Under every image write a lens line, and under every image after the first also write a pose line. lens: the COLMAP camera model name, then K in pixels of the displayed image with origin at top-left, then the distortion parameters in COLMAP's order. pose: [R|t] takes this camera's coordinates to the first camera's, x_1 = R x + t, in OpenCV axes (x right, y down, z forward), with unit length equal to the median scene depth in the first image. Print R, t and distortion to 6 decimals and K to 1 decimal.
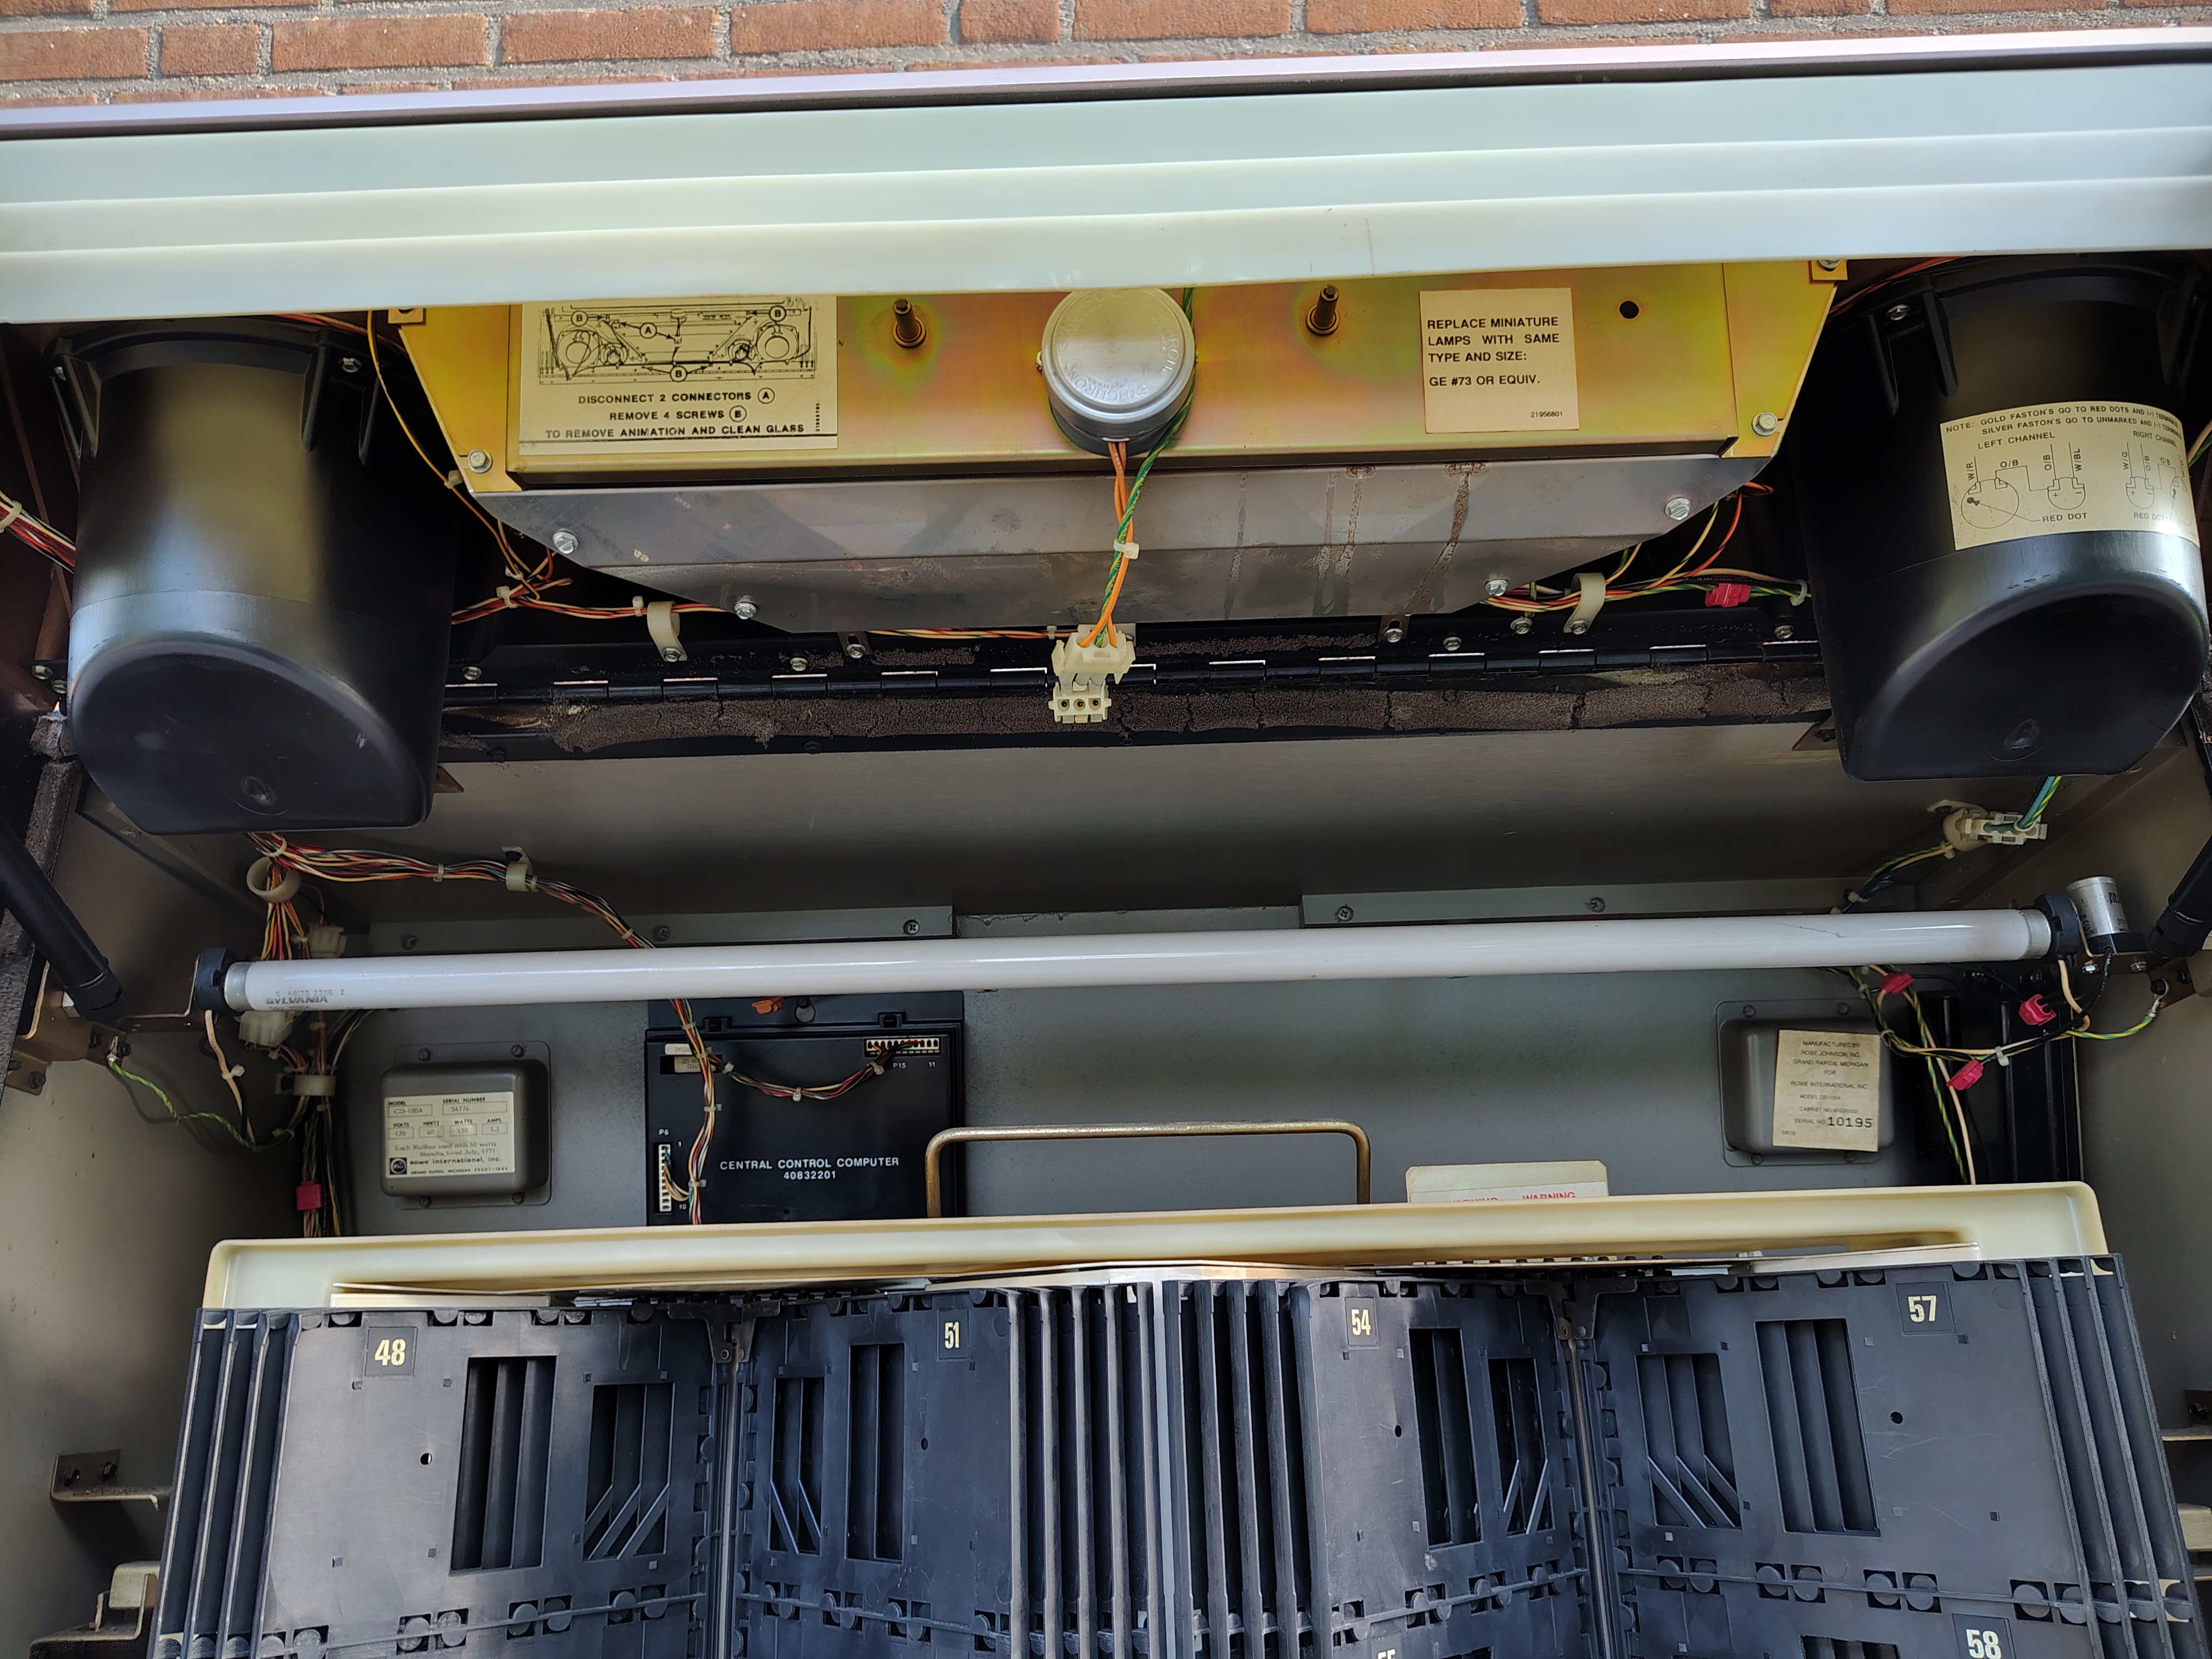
lens RADIAL K [[1541.3, 0, 1101.1], [0, 1541.3, 873.2], [0, 0, 1]] dist [0.034070, -0.044923]
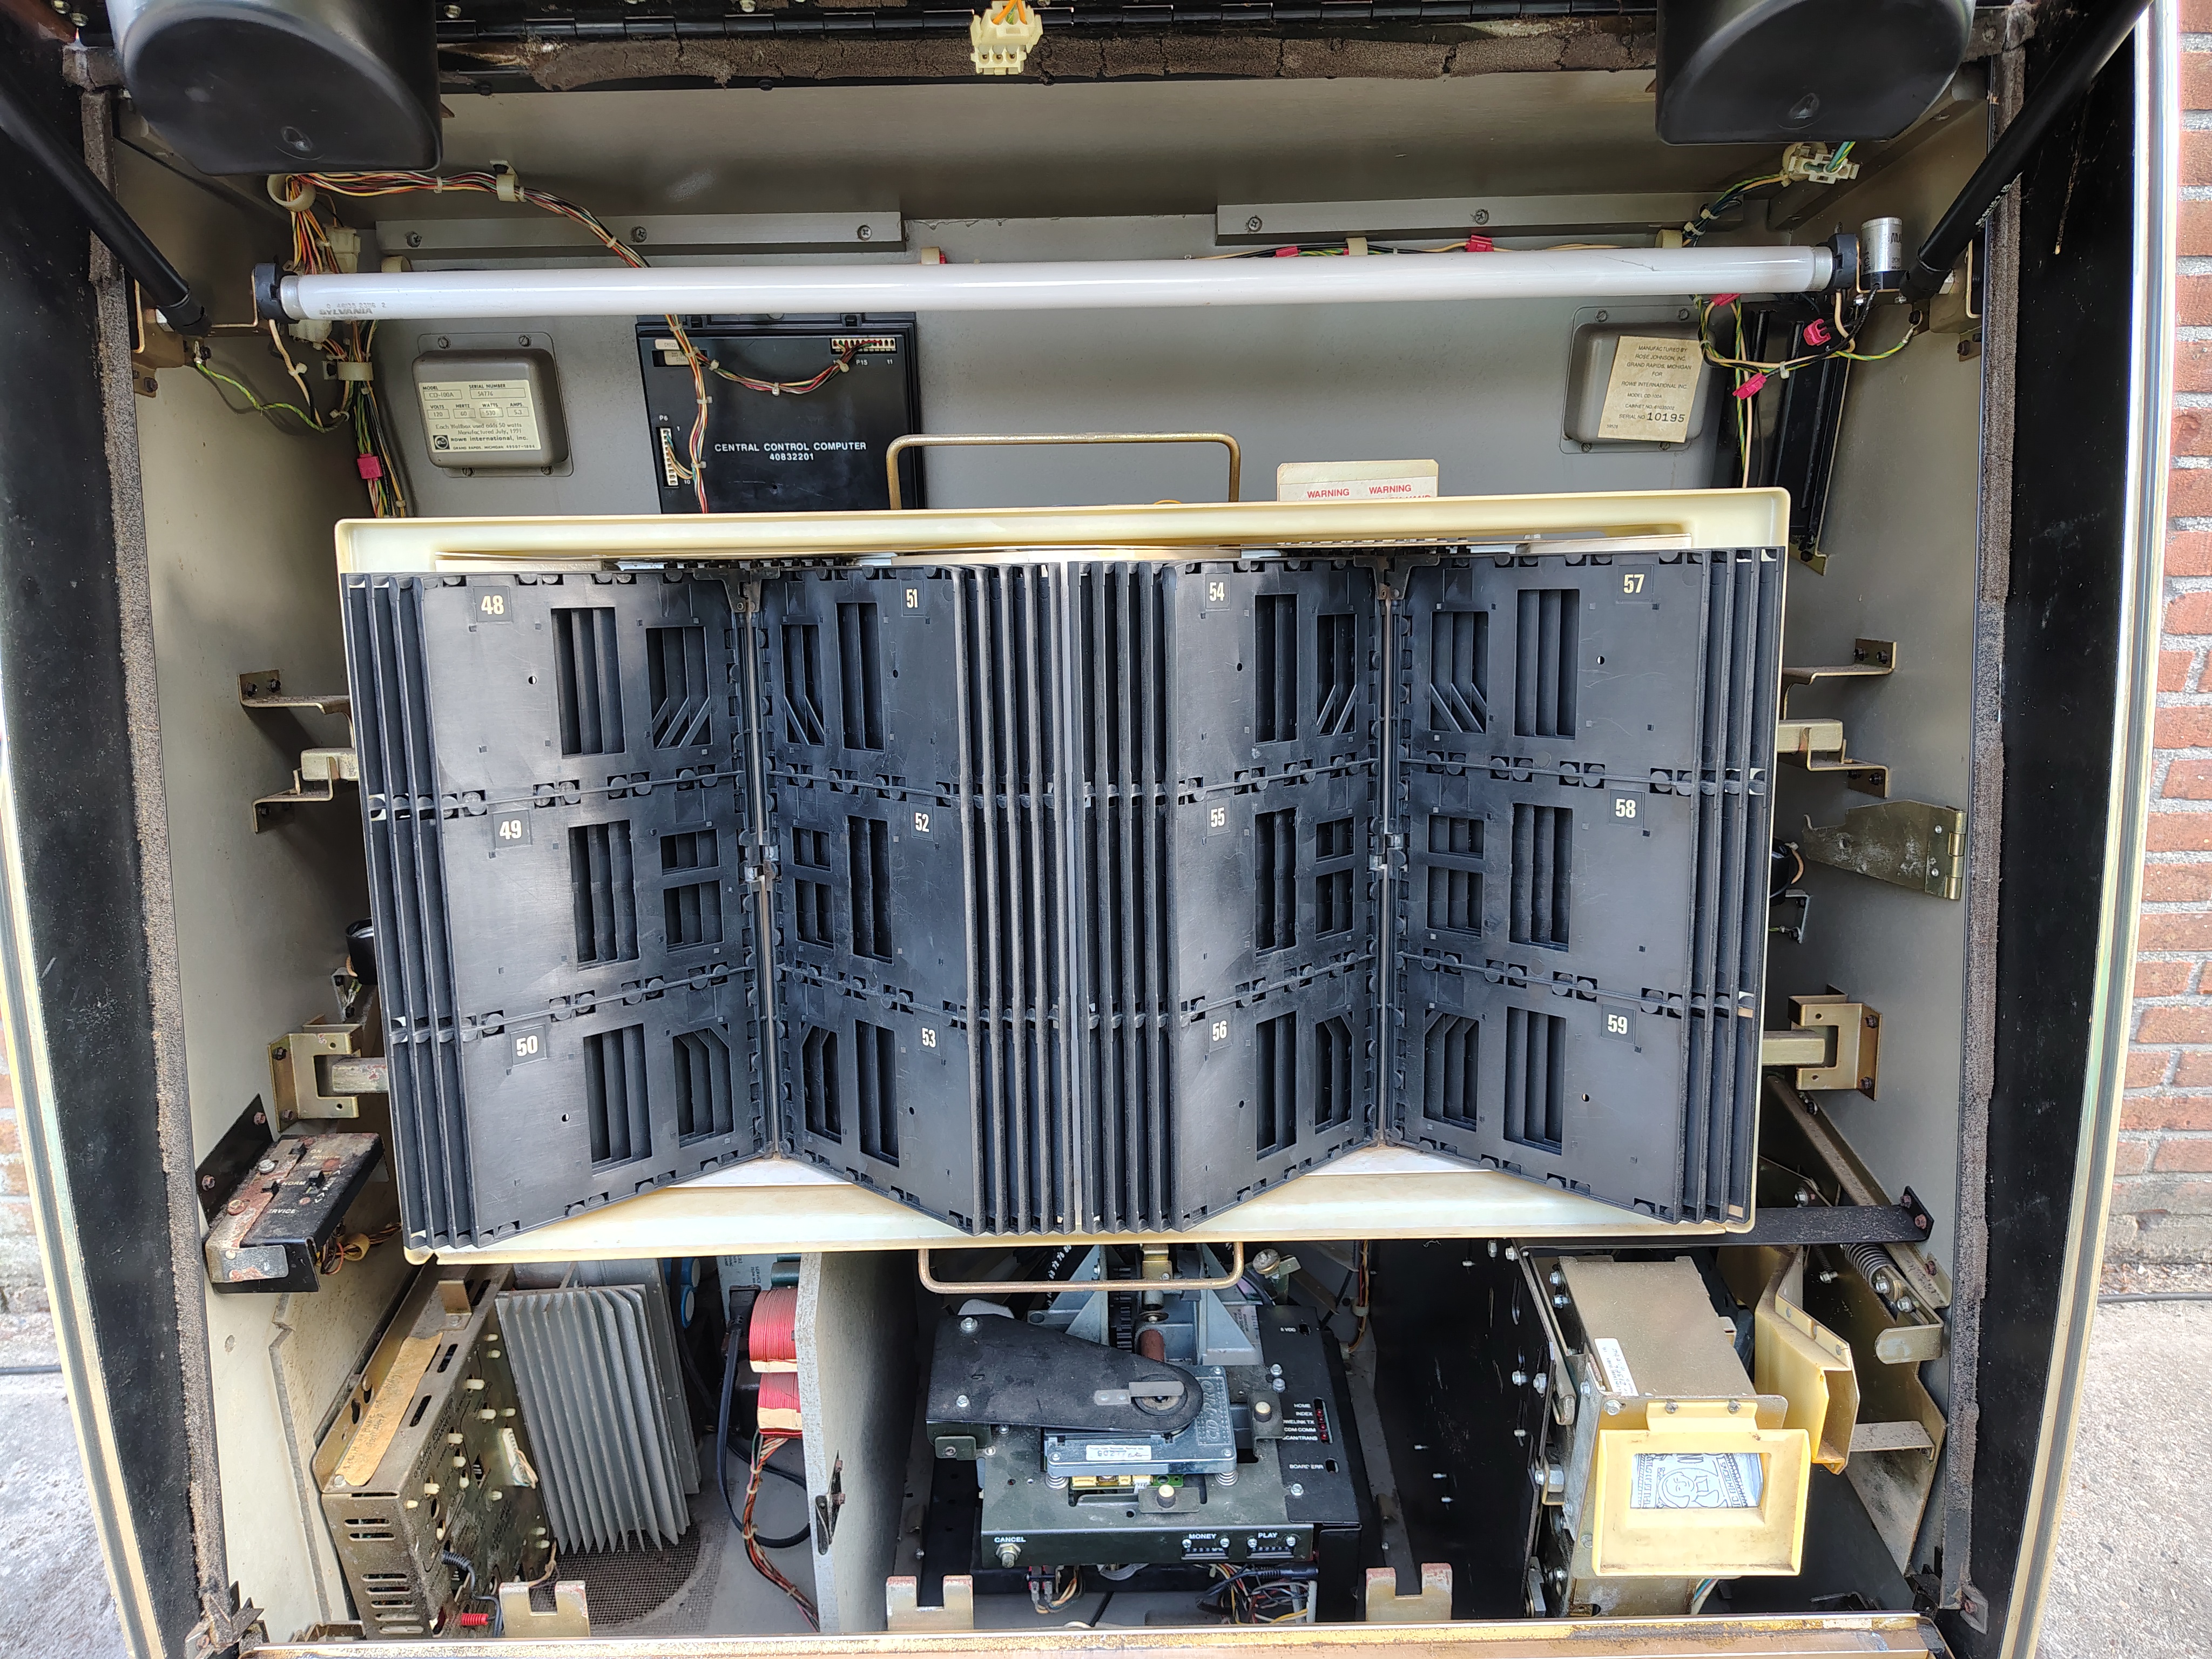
lens RADIAL K [[1541.3, 0, 1115.8], [0, 1541.3, 839.4], [0, 0, 1]] dist [0.034070, -0.044923]
pose [[0.999627, 0.004520, 0.026916, 0.032429], [-0.016272, 0.890440, 0.454810, -0.092025], [-0.021912, -0.455078, 0.890182, -0.211982]]
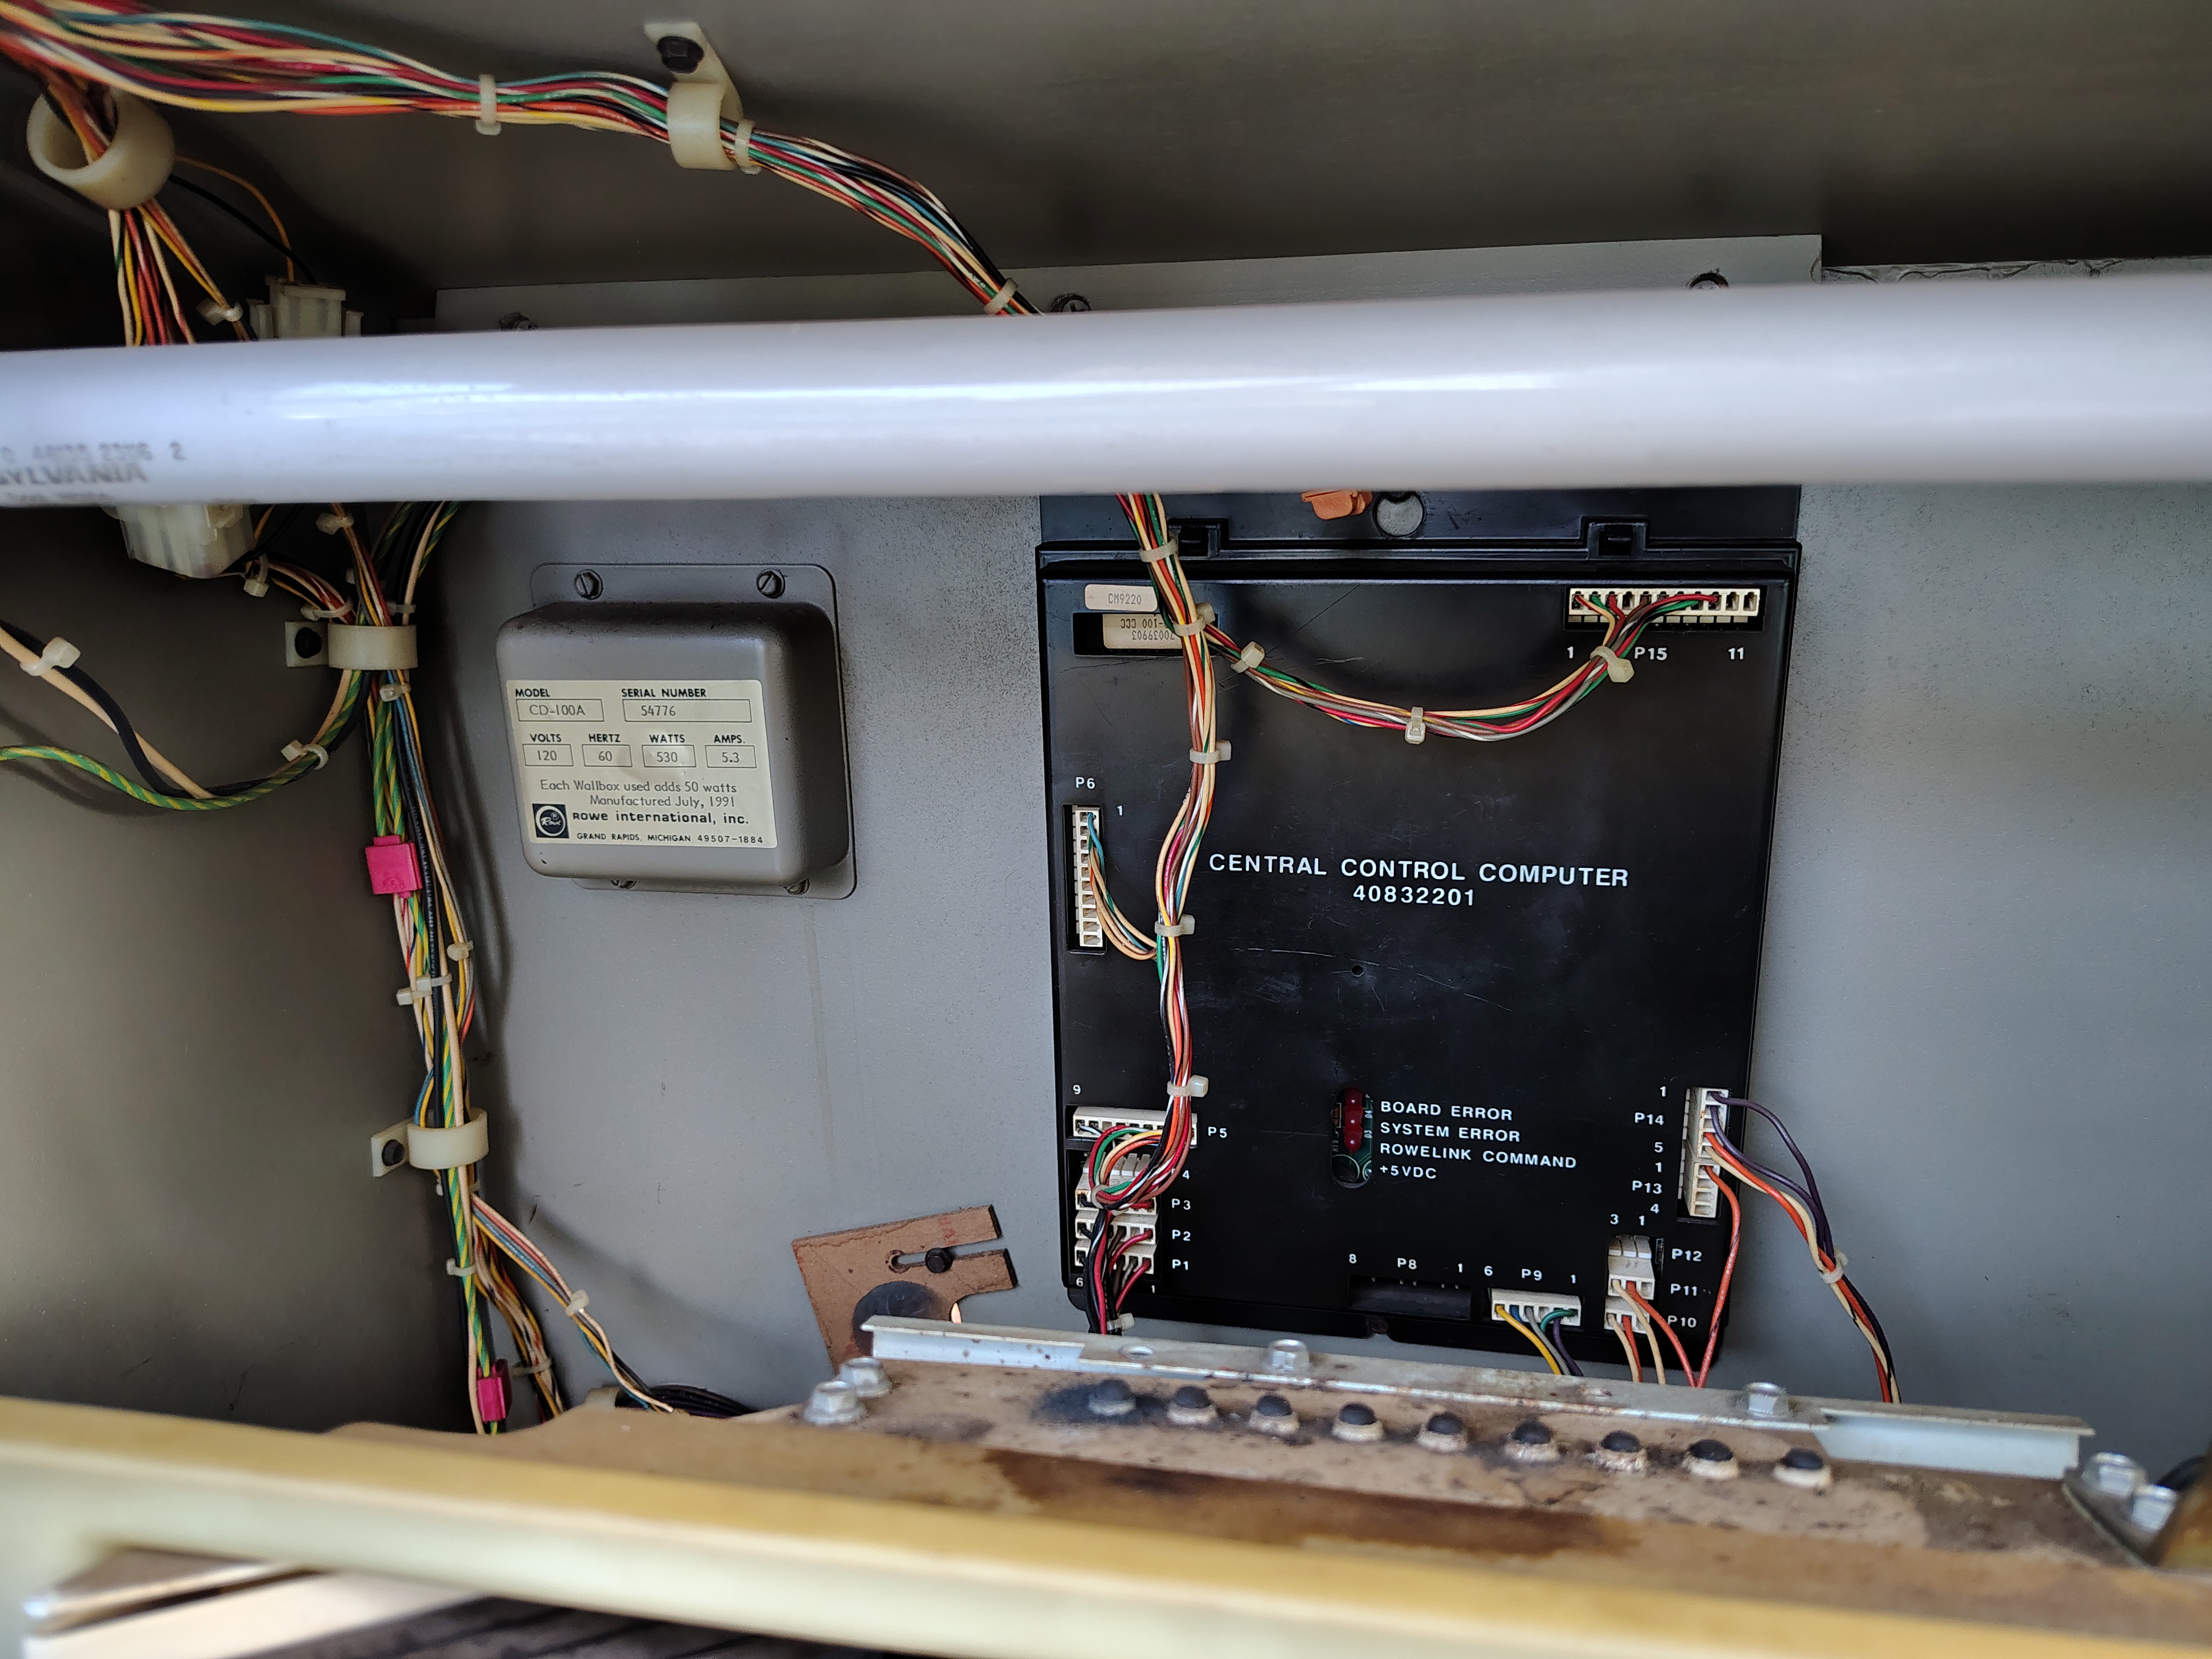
lens RADIAL K [[1541.3, 0, 1137.4], [0, 1541.3, 844.4], [0, 0, 1]] dist [0.034070, -0.044923]
pose [[0.983712, 0.056659, -0.170587, -0.199767], [0.001334, 0.946695, 0.322128, 0.042880], [0.179745, -0.317109, 0.931200, 0.608501]]
